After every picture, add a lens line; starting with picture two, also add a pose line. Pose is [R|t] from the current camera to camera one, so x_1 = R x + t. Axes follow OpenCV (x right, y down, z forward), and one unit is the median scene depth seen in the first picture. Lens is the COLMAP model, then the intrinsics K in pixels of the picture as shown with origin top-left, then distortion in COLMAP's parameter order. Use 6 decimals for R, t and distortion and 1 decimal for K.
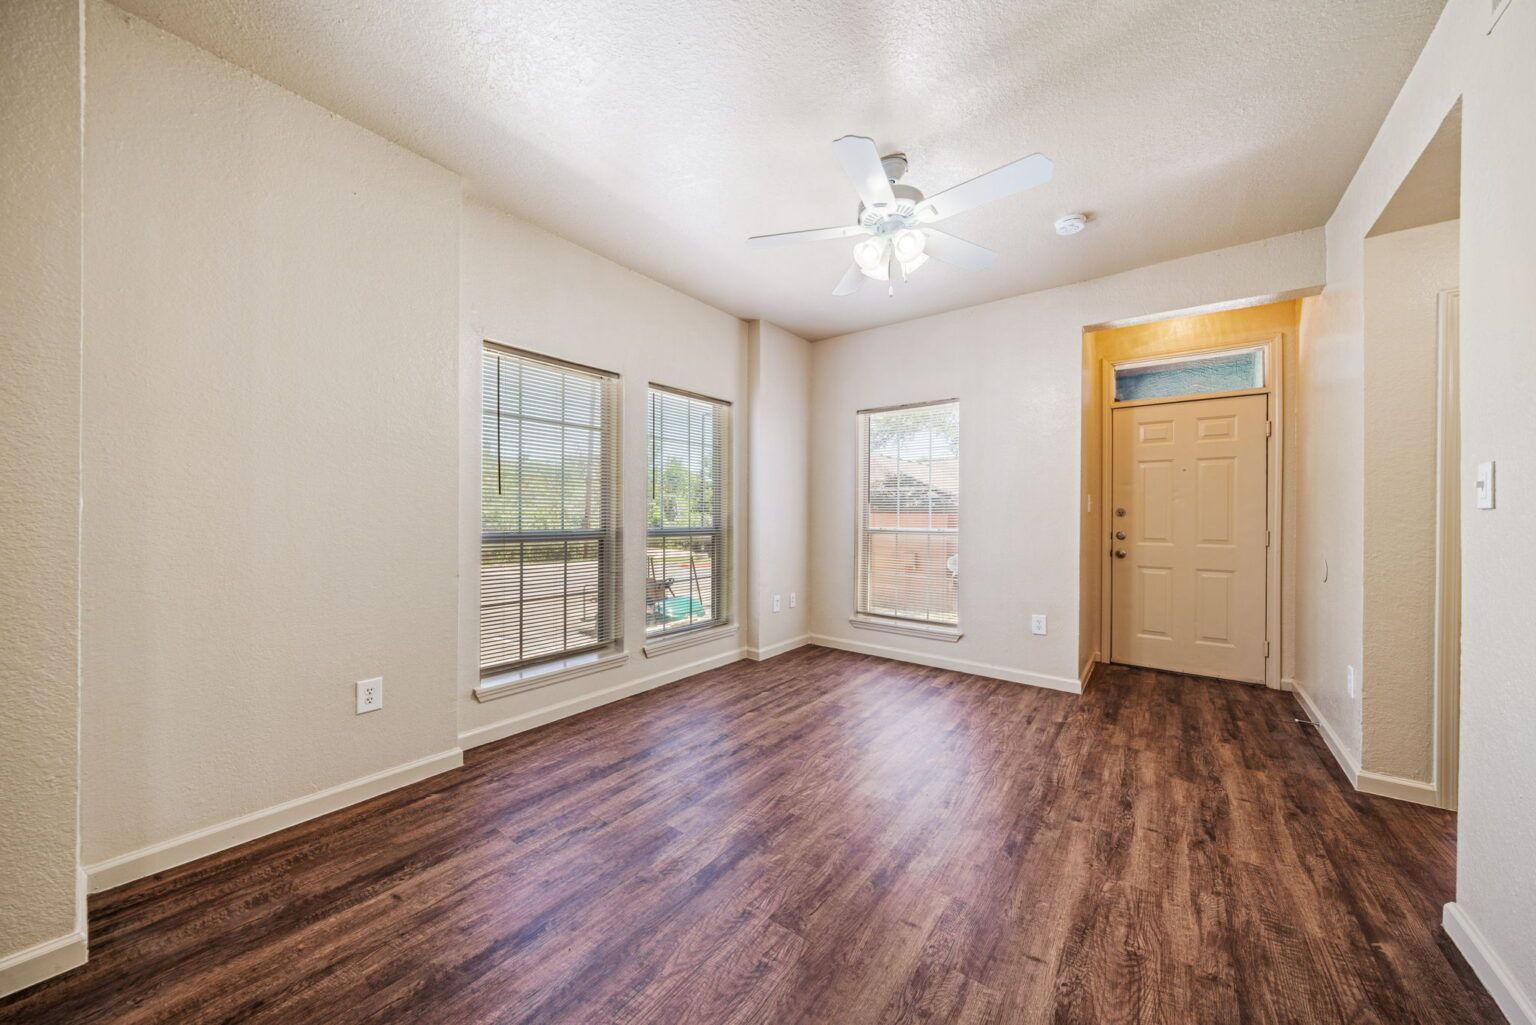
lens RADIAL K [[526.0, 0, 765.7], [0, 526.0, 515.8], [0, 0, 1]] dist [0.000745, 0.000080]
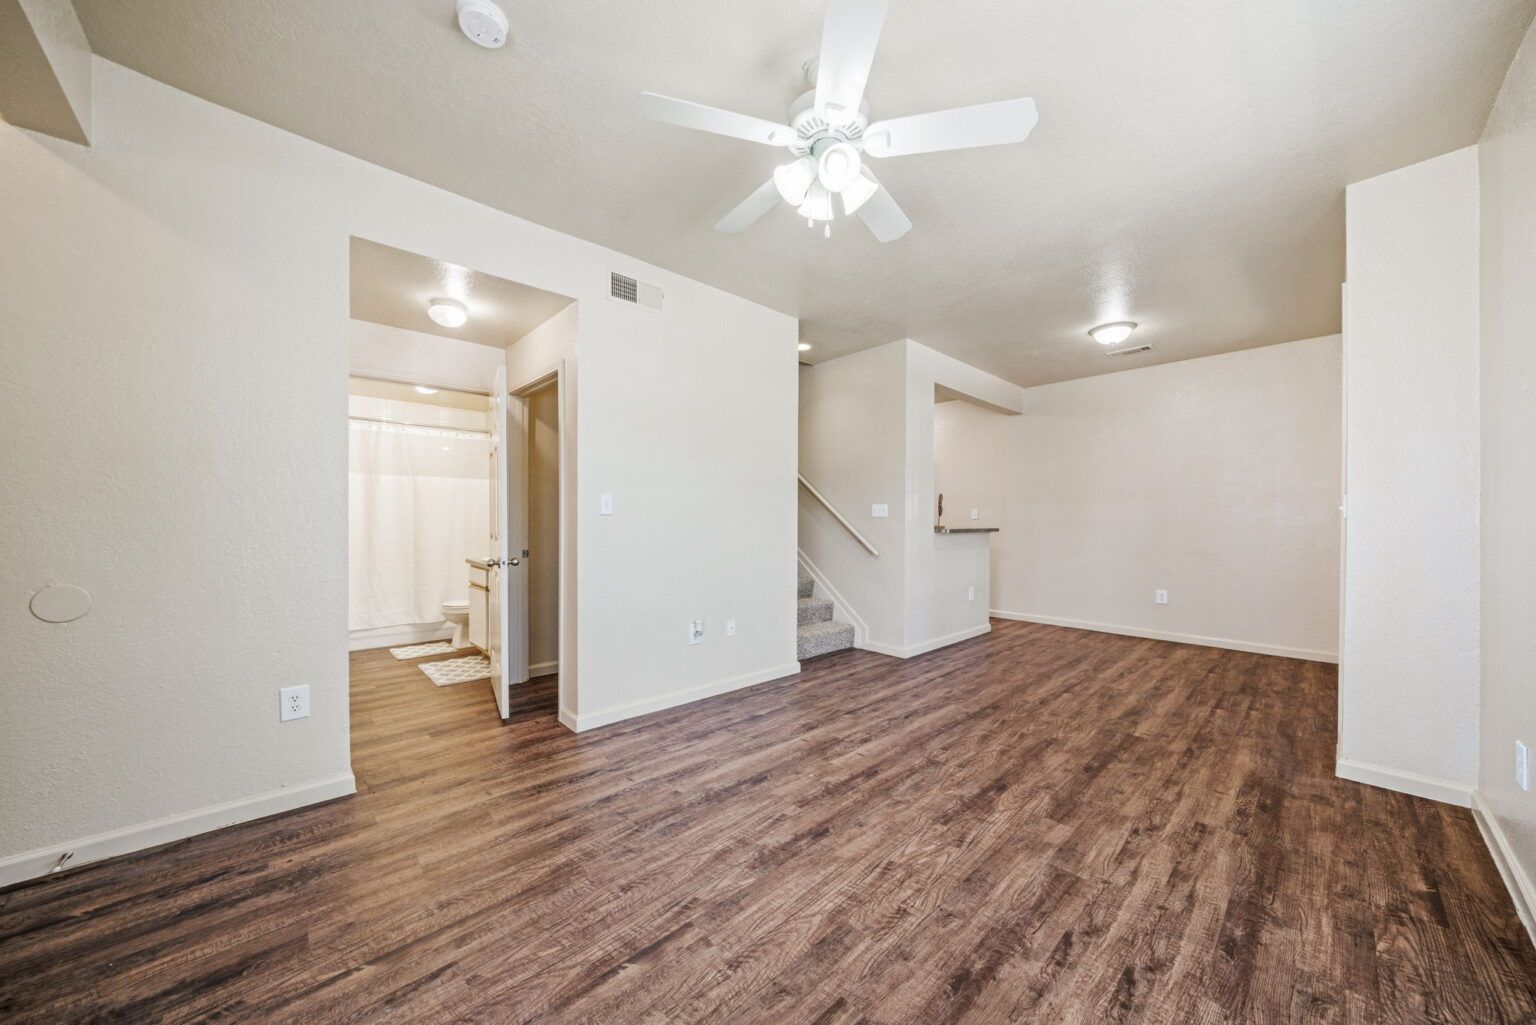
lens RADIAL K [[526.0, 0, 770.3], [0, 526.0, 518.0], [0, 0, 1]] dist [0.000745, 0.000080]
pose [[-0.985856, -0.013545, 0.167048, 0.226693], [-0.013450, 0.999908, 0.001695, -0.007145], [-0.167055, -0.000576, -0.985947, 2.153397]]
